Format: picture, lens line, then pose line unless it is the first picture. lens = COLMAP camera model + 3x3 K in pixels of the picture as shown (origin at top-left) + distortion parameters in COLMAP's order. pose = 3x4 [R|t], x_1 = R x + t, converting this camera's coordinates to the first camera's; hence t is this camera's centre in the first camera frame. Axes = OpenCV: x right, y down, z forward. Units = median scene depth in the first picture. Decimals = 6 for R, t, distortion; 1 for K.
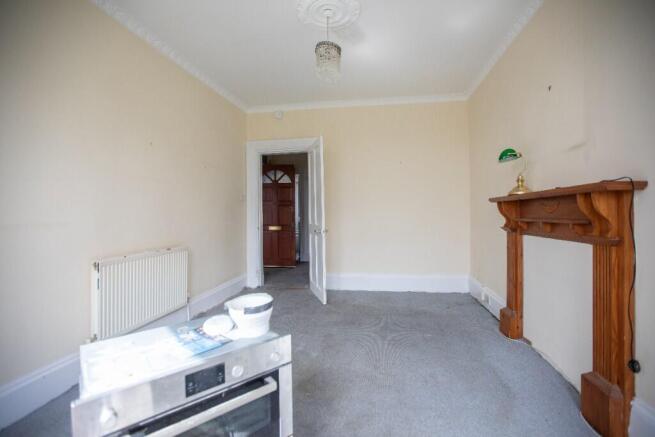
lens RADIAL K [[290.1, 0, 332.3], [0, 290.1, 217.3], [0, 0, 1]] dist [-0.053127, 0.019002]
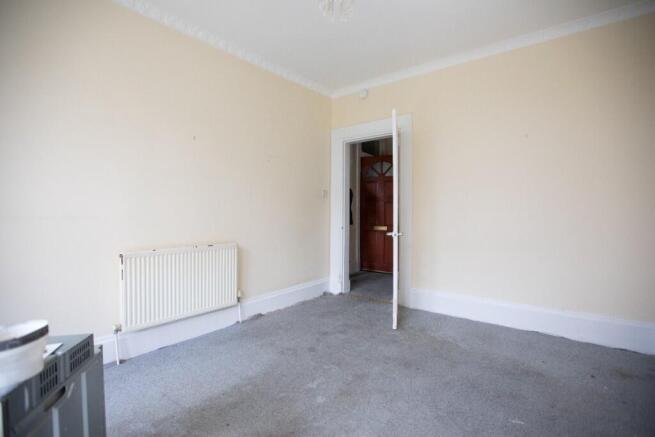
lens RADIAL K [[308.6, 0, 327.5], [0, 308.6, 218.5], [0, 0, 1]] dist [-0.019452, -0.000166]
pose [[0.877765, 0.014928, -0.478859, 0.166458], [-0.012209, 0.999887, 0.008790, 0.003620], [0.478936, -0.001869, 0.877848, 0.164691]]
